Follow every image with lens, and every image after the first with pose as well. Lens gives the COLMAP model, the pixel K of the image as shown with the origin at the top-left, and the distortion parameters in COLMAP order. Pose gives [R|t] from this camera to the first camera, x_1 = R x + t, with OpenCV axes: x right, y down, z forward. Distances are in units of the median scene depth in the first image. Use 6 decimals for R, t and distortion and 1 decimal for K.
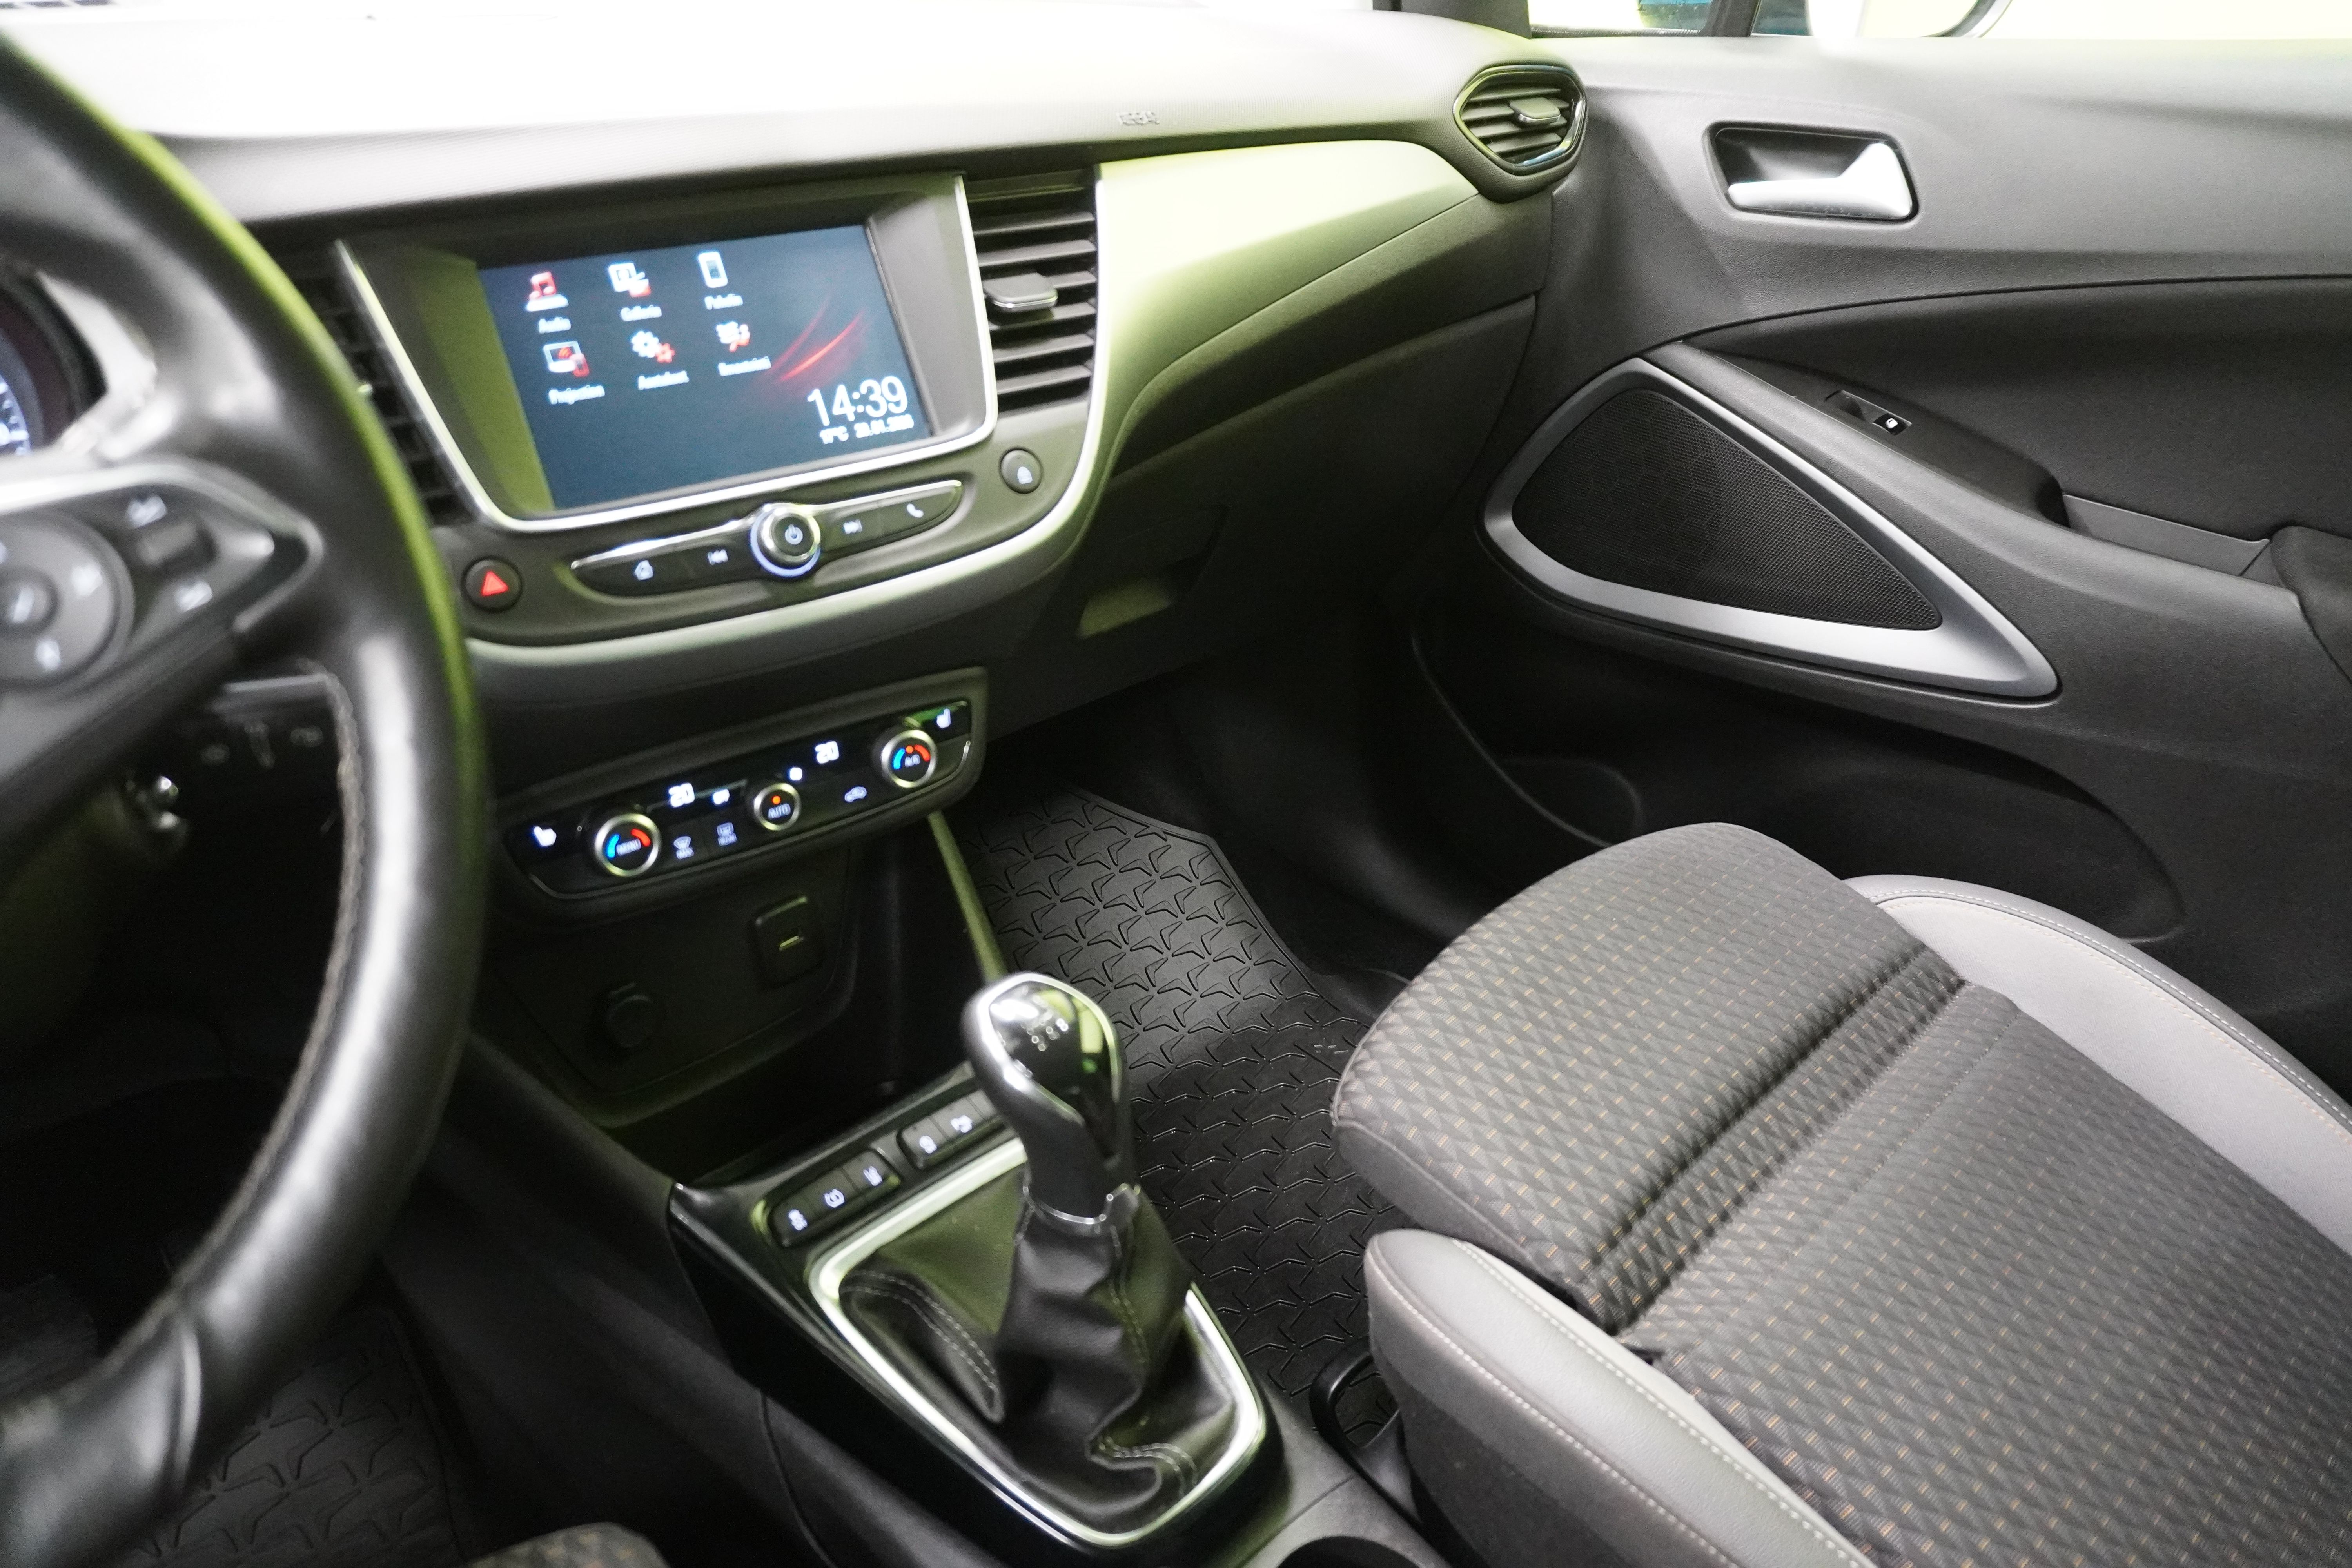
lens RADIAL K [[1593.0, 0, 1172.4], [0, 1593.0, 791.3], [0, 0, 1]] dist [-0.050769, 0.044998]
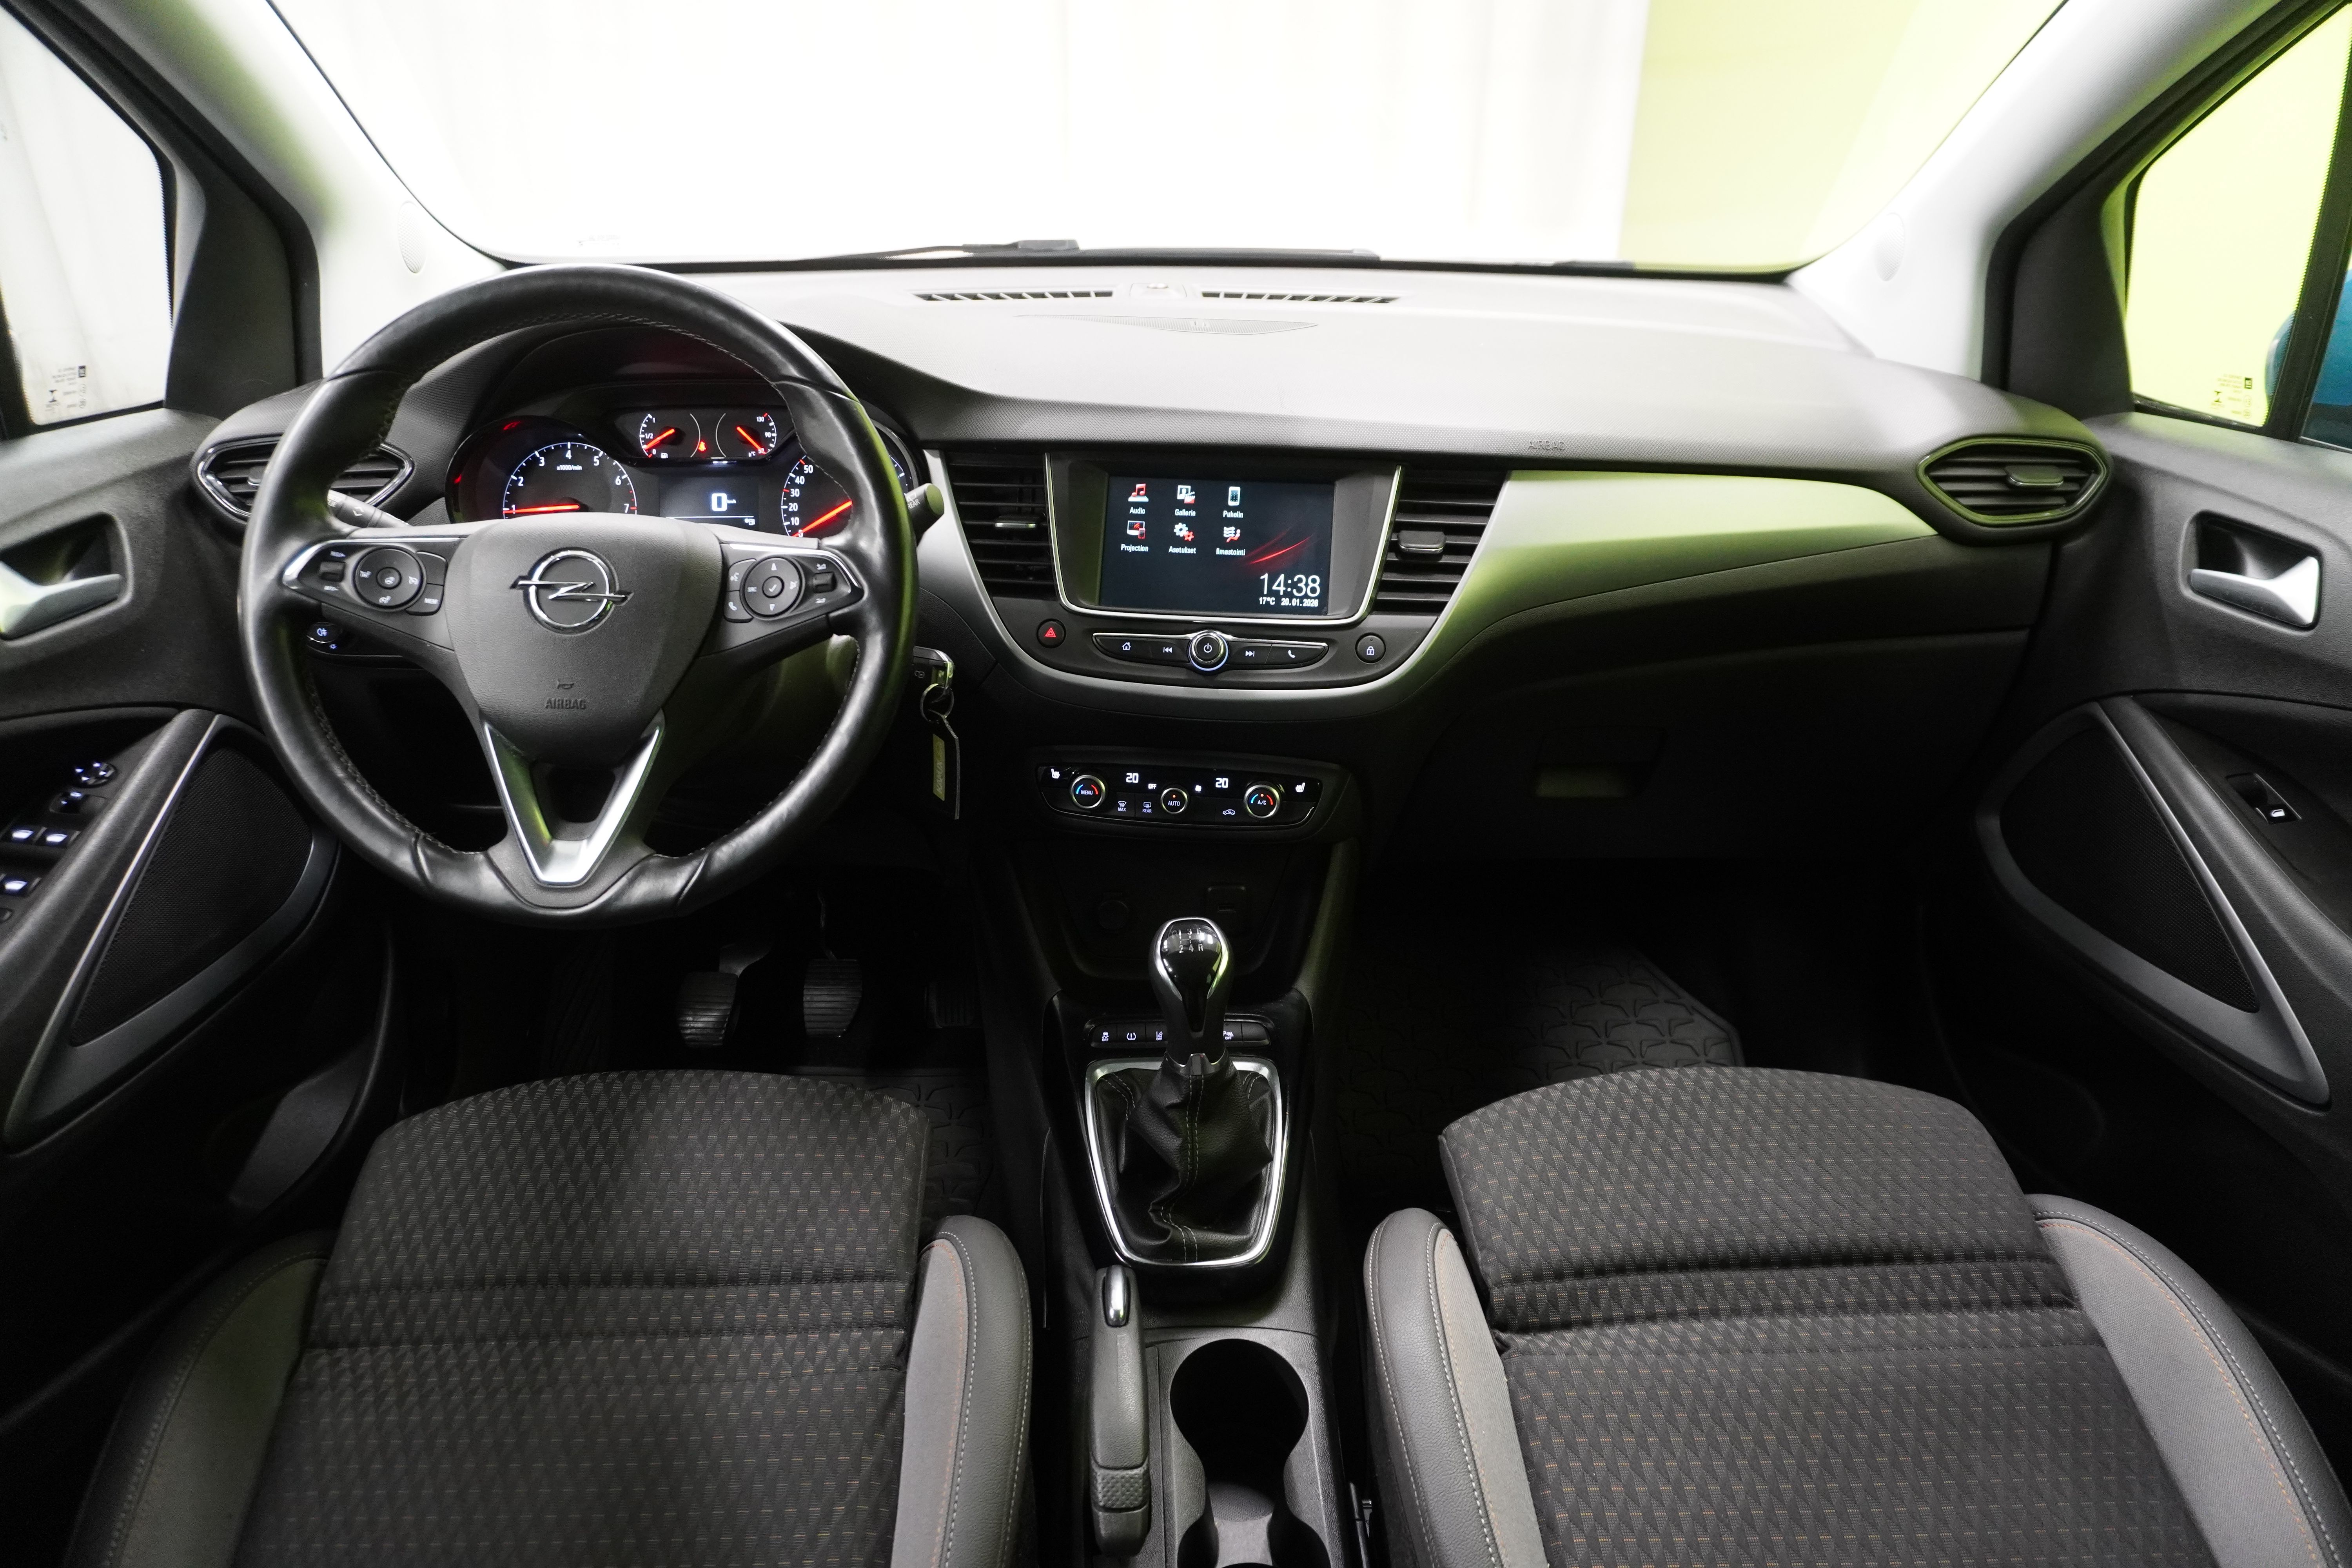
lens RADIAL K [[1593.0, 0, 1172.4], [0, 1593.0, 791.3], [0, 0, 1]] dist [-0.050769, 0.044998]
pose [[0.744427, 0.274356, -0.608734, 0.793980], [-0.336822, 0.941486, 0.012425, -0.020414], [0.576524, 0.195785, 0.793277, -0.361530]]
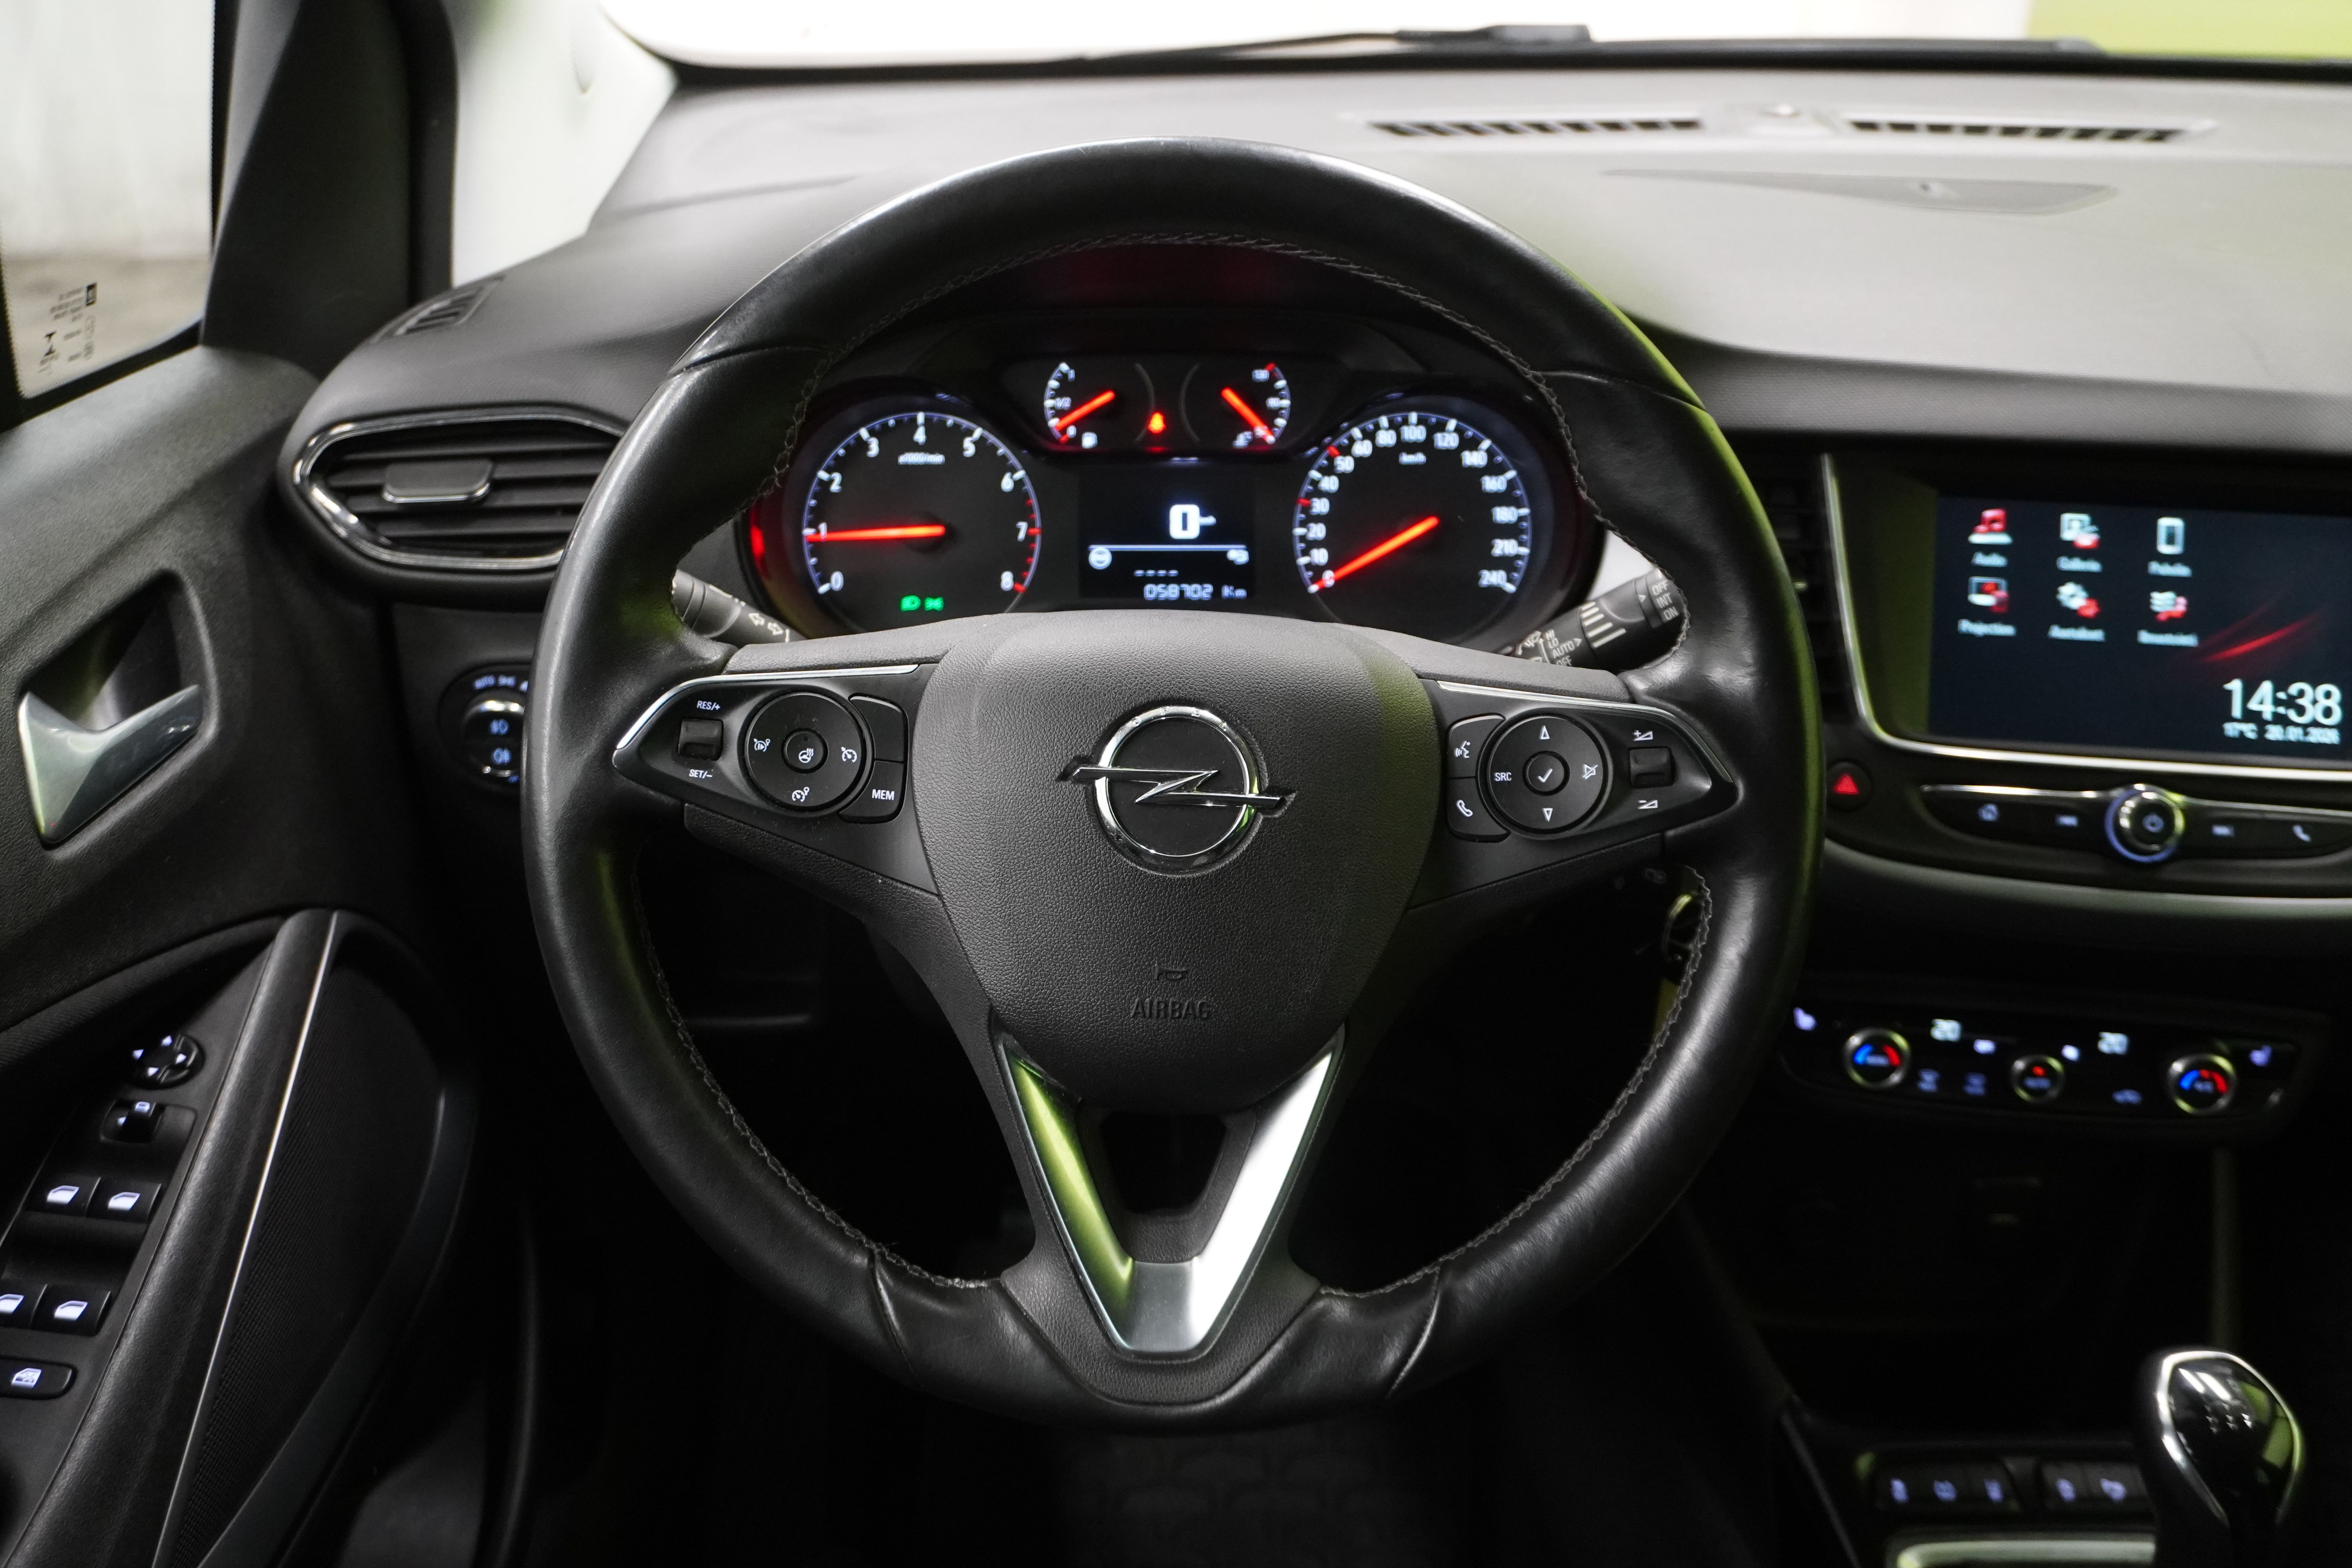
lens RADIAL K [[2178.0, 0, 1154.0], [0, 2178.0, 793.9], [0, 0, 1]] dist [-0.012849, -0.000125]
pose [[0.726462, 0.299603, -0.618459, 0.122569], [-0.344112, 0.937596, 0.049998, -0.033209], [0.594844, 0.176497, 0.784225, -0.372393]]
